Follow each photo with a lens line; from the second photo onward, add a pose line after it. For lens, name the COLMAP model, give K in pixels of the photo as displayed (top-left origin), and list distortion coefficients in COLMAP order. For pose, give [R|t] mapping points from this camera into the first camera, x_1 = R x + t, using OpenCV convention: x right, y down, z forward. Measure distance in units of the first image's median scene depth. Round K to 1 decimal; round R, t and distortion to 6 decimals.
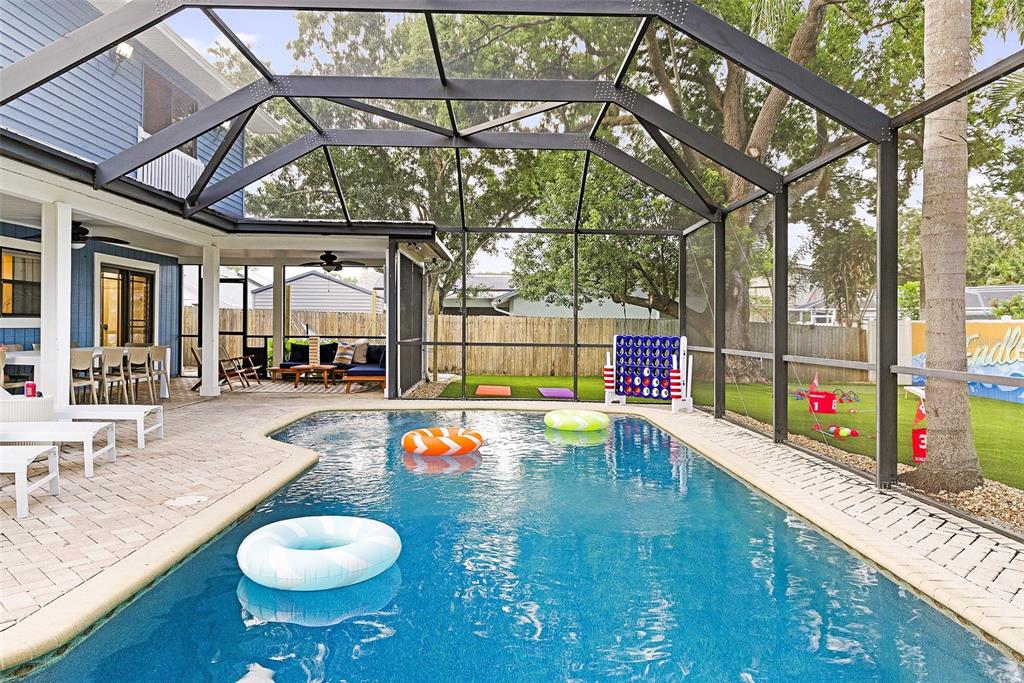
lens RADIAL K [[703.5, 0, 511.1], [0, 703.5, 301.7], [0, 0, 1]] dist [0.008429, 0.002088]
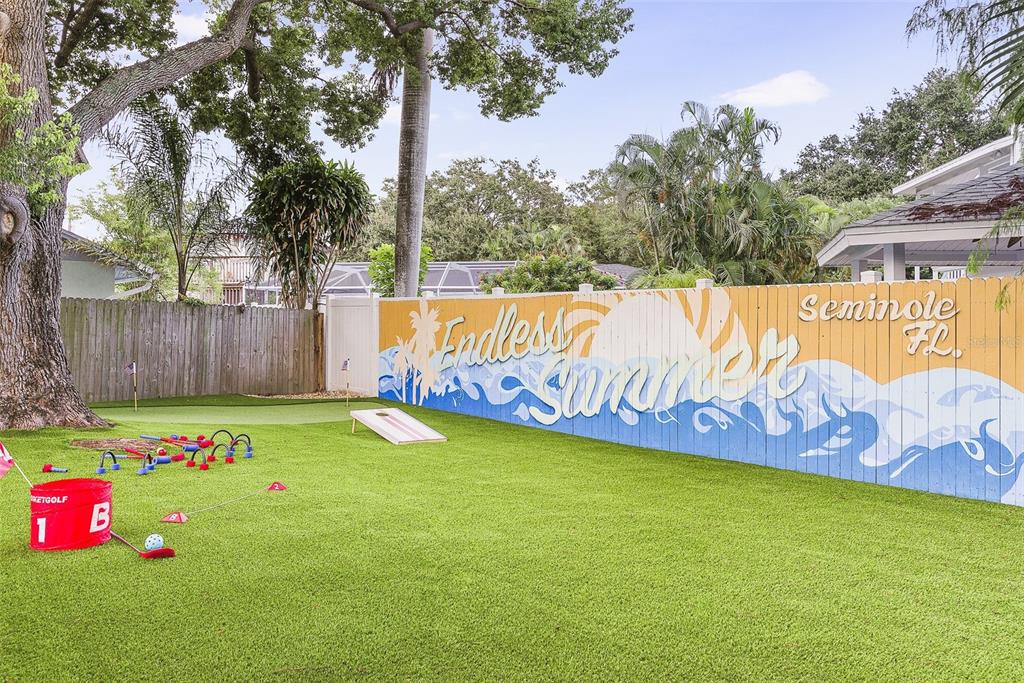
lens RADIAL K [[775.2, 0, 512.0], [0, 775.2, 341.5], [0, 0, 1]] dist [-0.000474, -0.000074]
pose [[0.804887, -0.027236, 0.592802, 0.142595], [-0.013612, 0.997836, 0.064326, 0.011552], [-0.593272, -0.059845, 0.802775, 0.207575]]
